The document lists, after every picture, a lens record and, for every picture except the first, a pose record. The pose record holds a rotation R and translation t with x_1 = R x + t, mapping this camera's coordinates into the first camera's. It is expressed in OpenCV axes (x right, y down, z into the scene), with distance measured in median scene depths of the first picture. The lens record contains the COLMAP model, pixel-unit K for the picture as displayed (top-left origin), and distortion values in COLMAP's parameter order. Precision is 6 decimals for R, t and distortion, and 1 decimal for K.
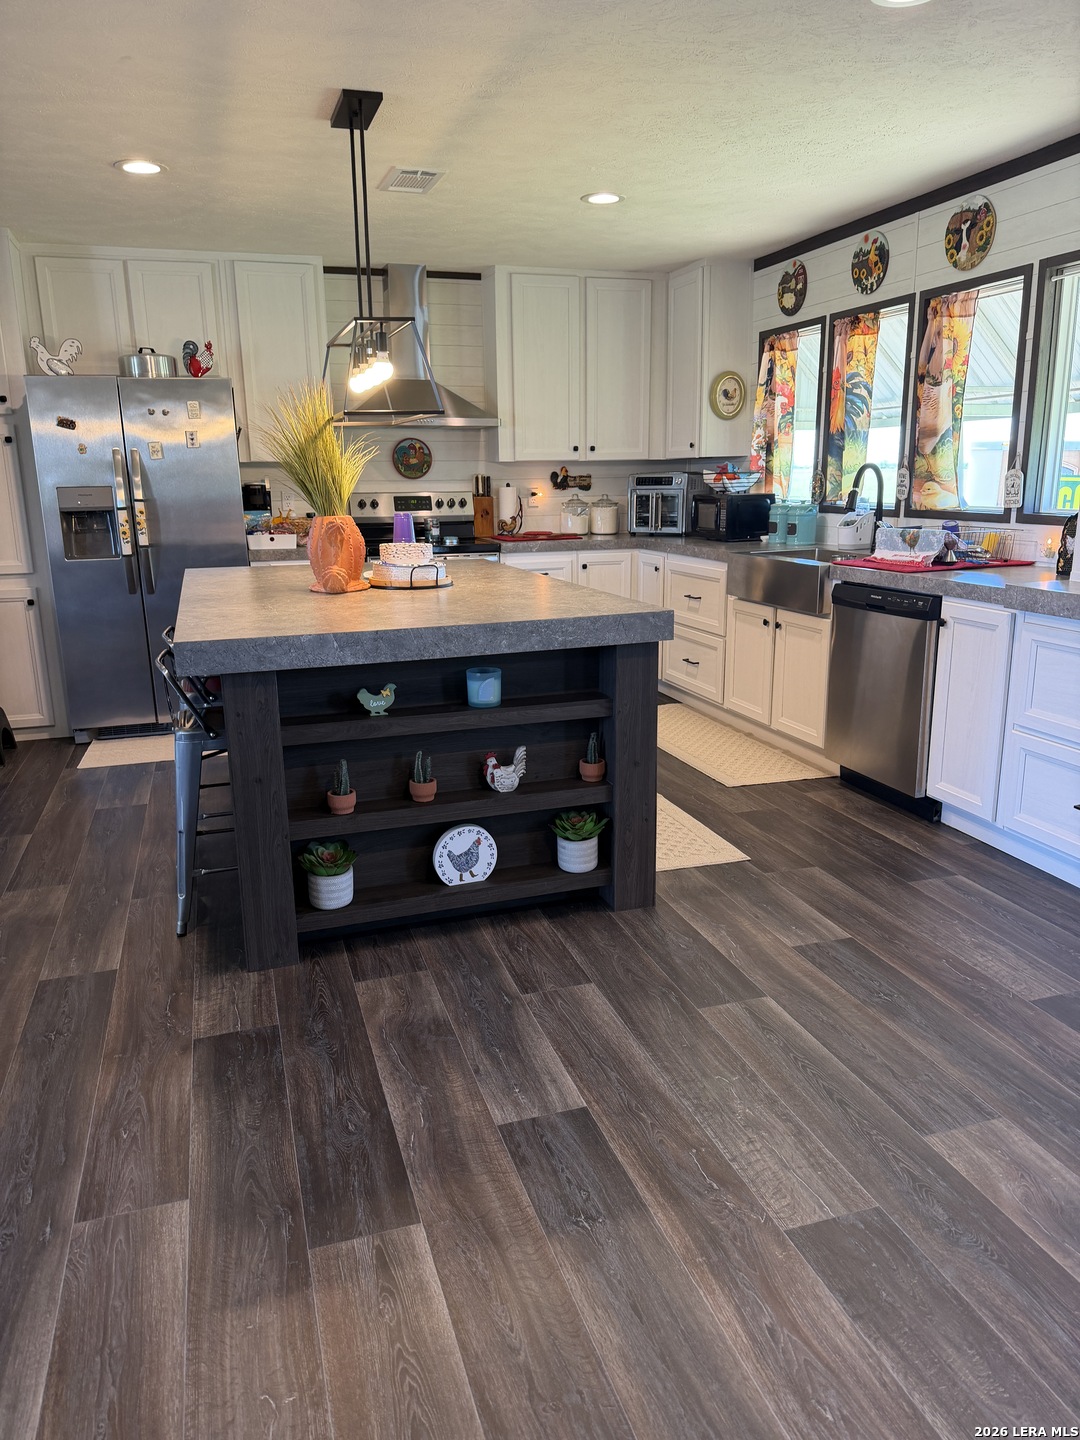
lens RADIAL K [[1003.9, 0, 540.0], [0, 1003.9, 720.0], [0, 0, 1]] dist [0.151309, -0.262431]
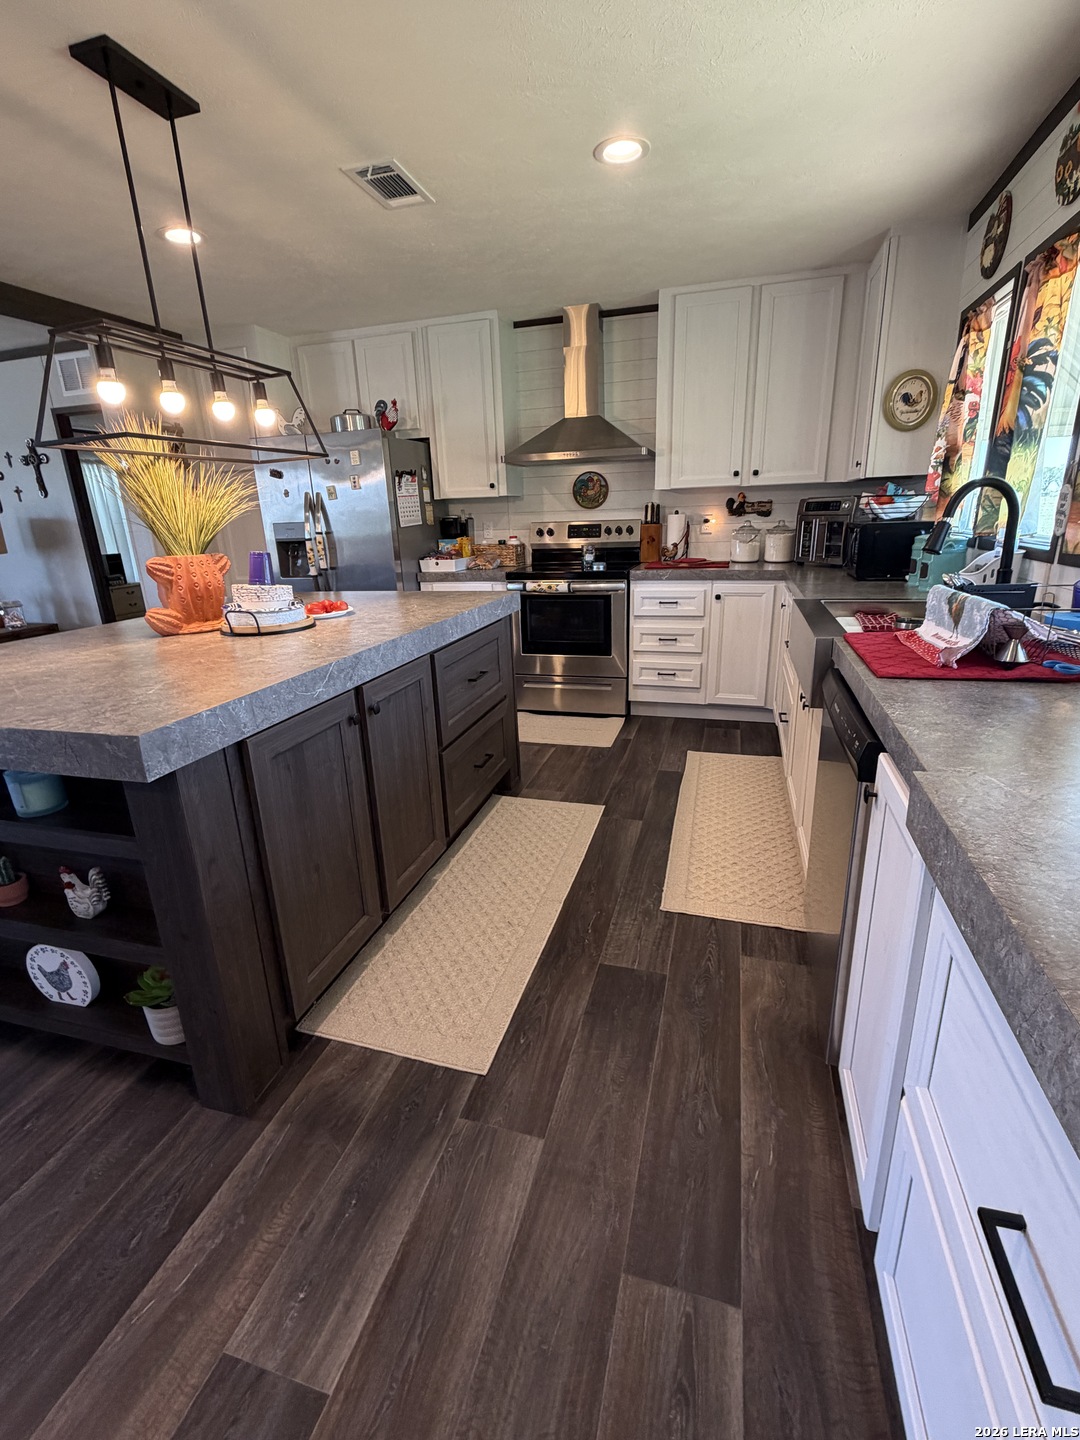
lens RADIAL K [[645.3, 0, 540.0], [0, 645.3, 720.0], [0, 0, 1]] dist [-0.014424, 0.008958]
pose [[0.826864, 0.158846, -0.539504, 0.263725], [-0.112153, 0.986589, 0.118591, -0.094168], [0.551106, -0.037551, 0.833590, 0.403898]]
